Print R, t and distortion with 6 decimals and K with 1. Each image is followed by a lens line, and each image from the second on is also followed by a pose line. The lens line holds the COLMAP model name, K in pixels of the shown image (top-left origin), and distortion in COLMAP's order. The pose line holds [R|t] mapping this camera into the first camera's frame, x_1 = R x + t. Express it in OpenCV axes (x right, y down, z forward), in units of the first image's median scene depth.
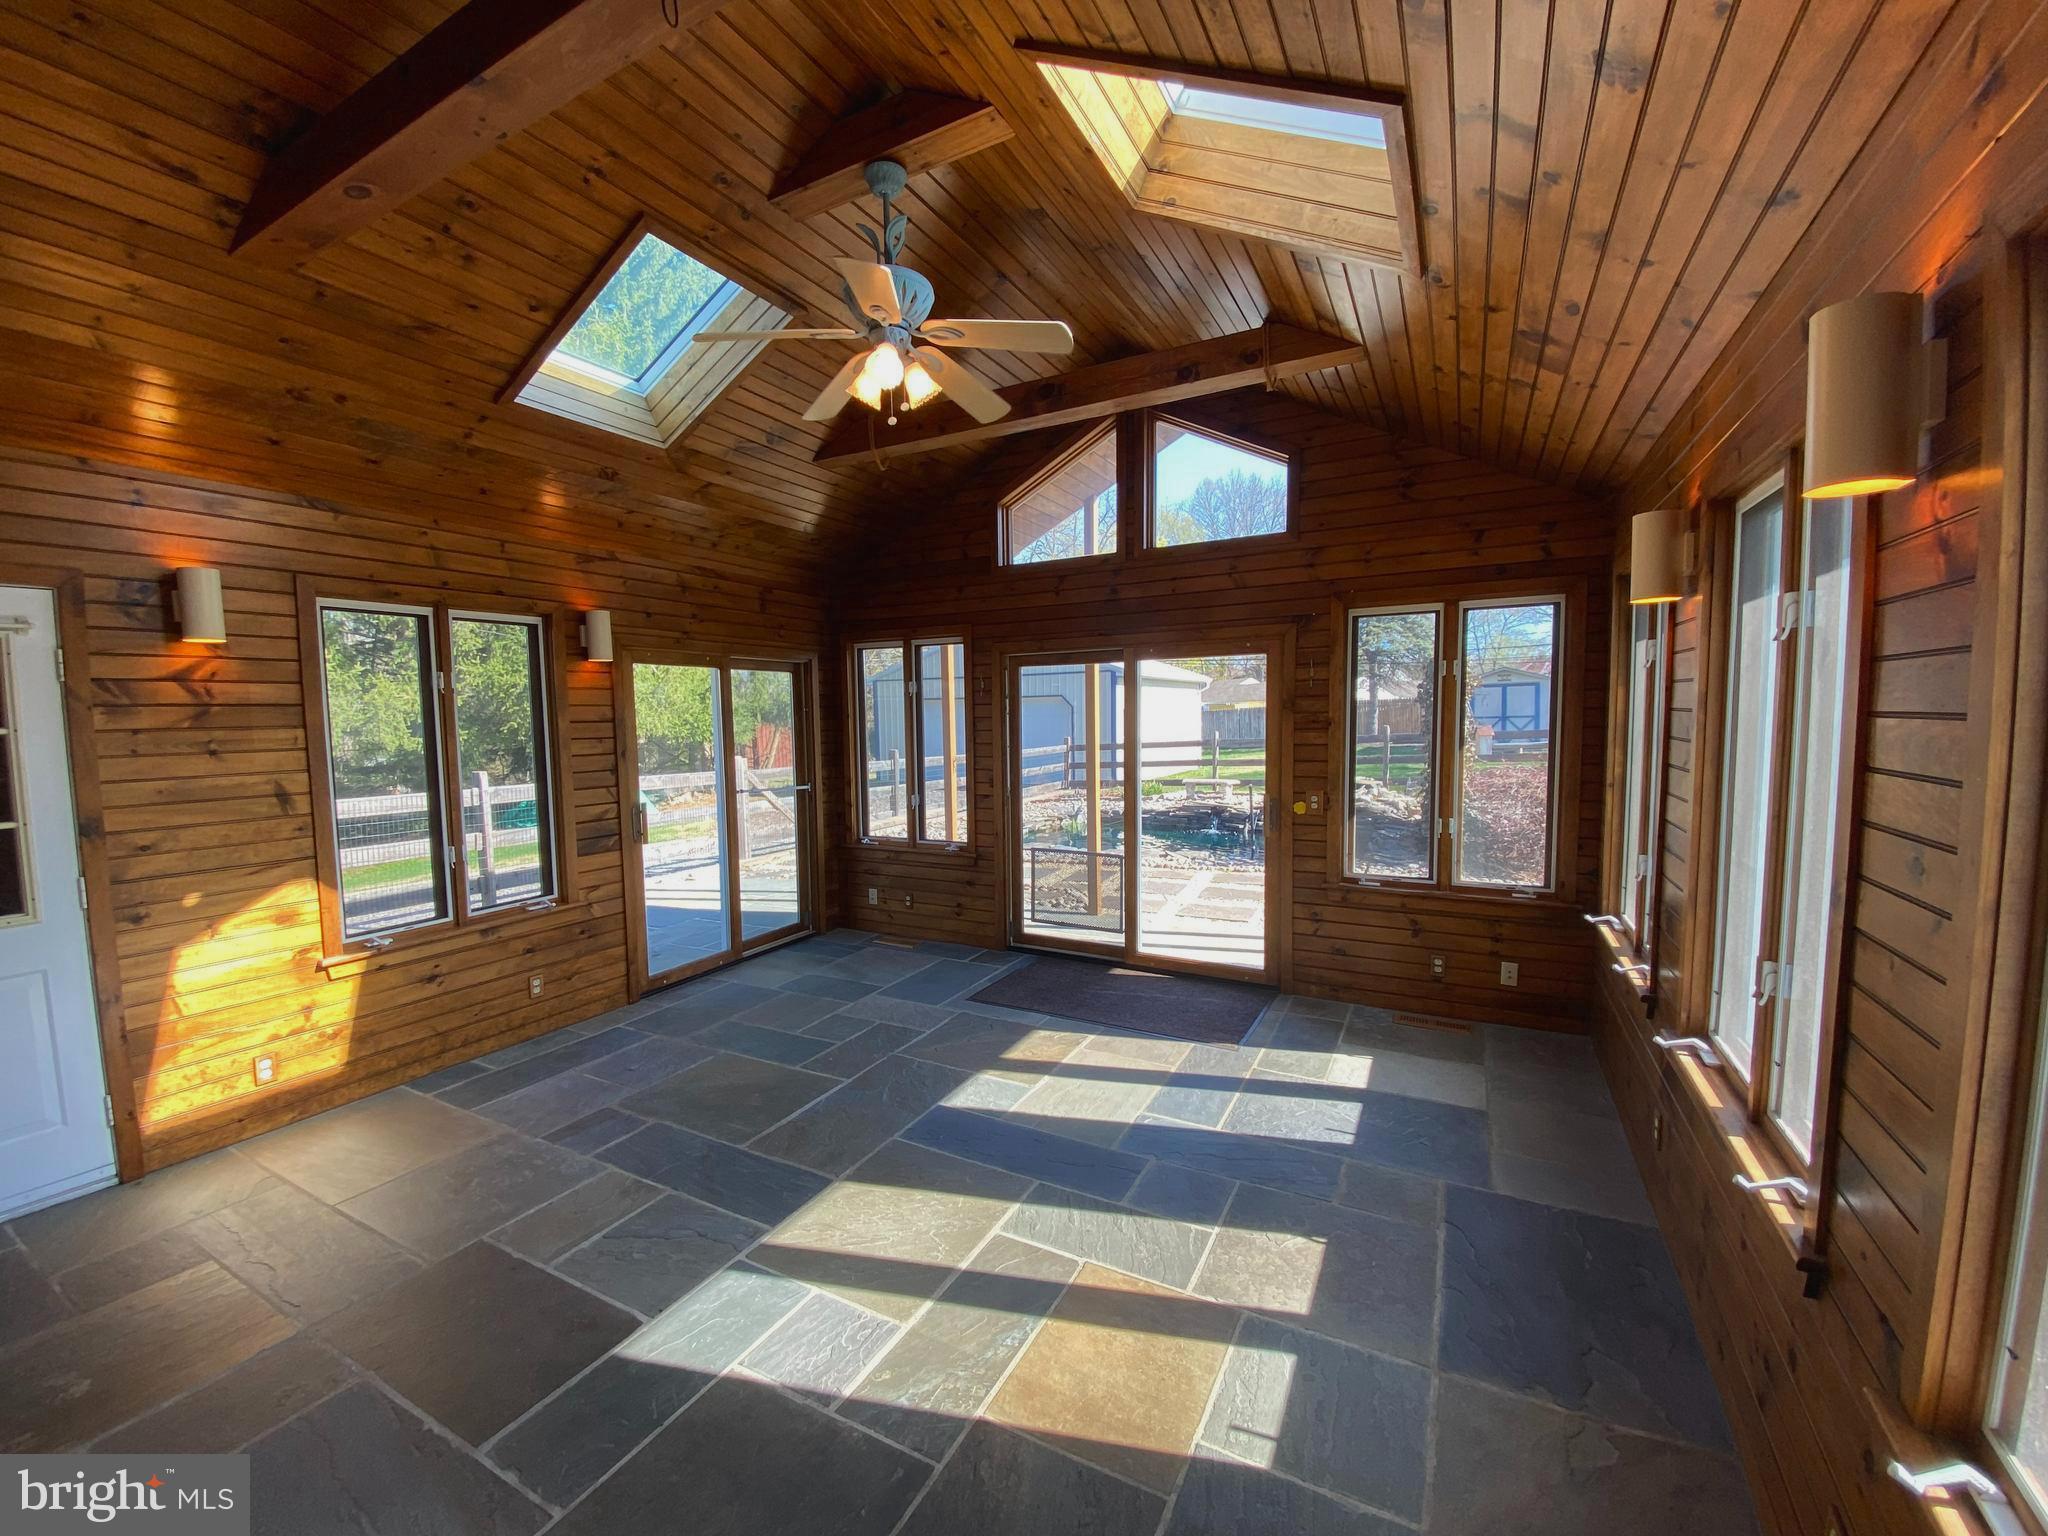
lens RADIAL K [[827.7, 0, 1013.0], [0, 827.7, 776.8], [0, 0, 1]] dist [0.008668, -0.015247]
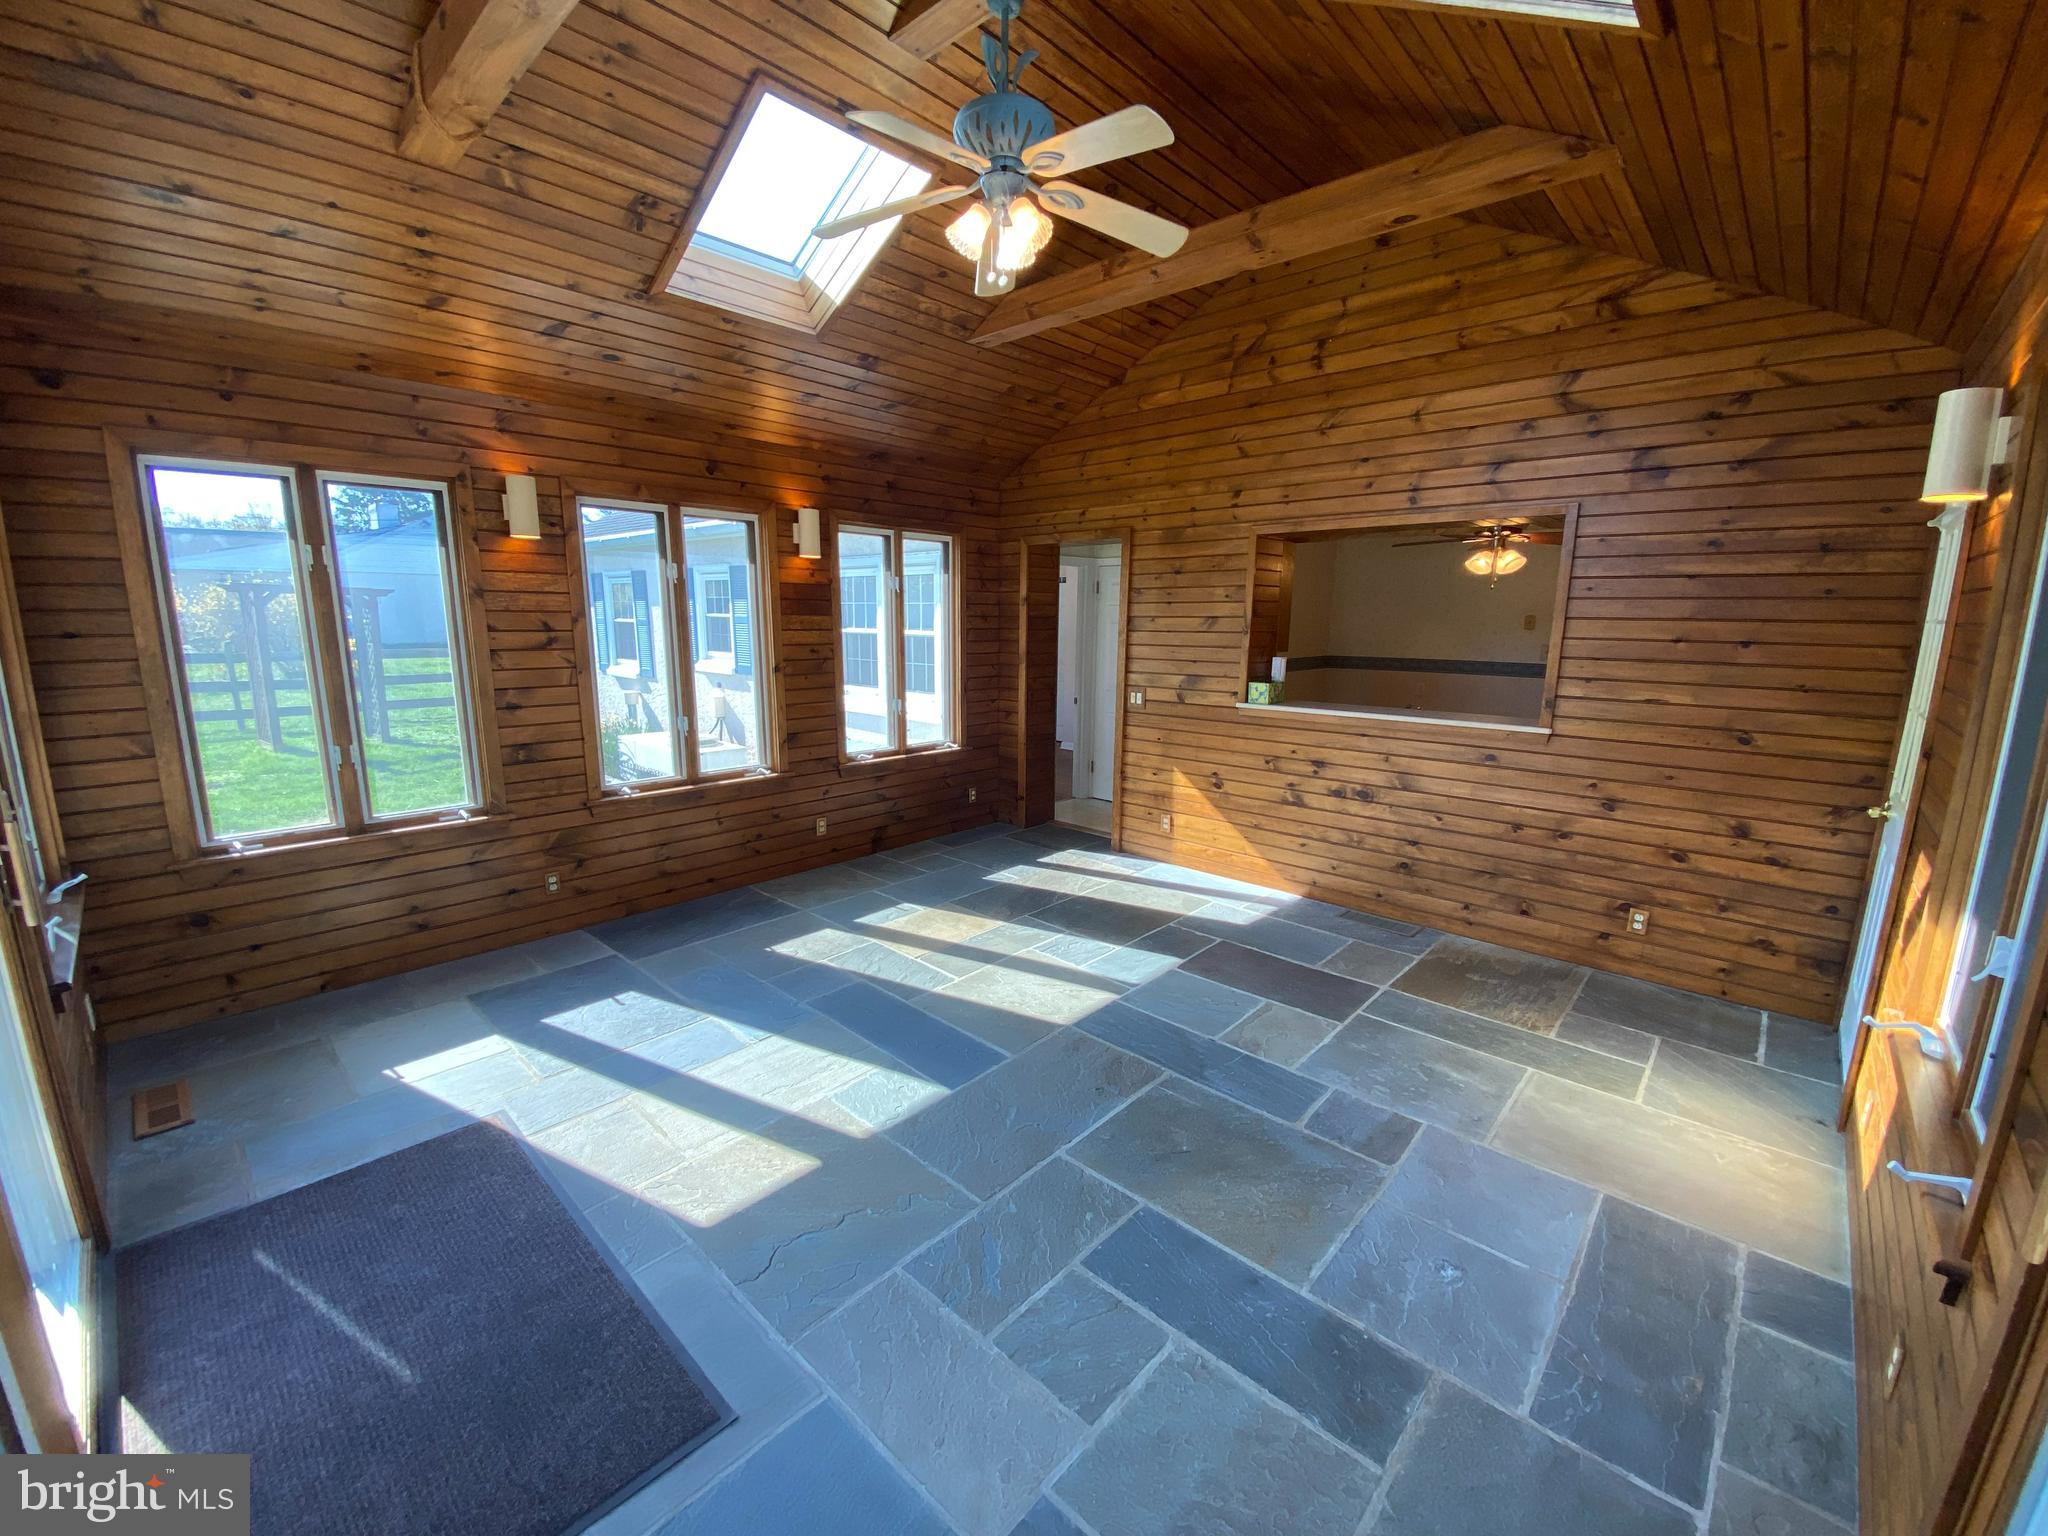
lens RADIAL K [[827.7, 0, 1013.0], [0, 827.7, 776.8], [0, 0, 1]] dist [0.008668, -0.015247]
pose [[-0.968605, -0.043633, 0.244746, -0.363314], [0.020871, 0.966730, 0.254947, -0.126619], [-0.247727, 0.252051, -0.935469, 1.811533]]
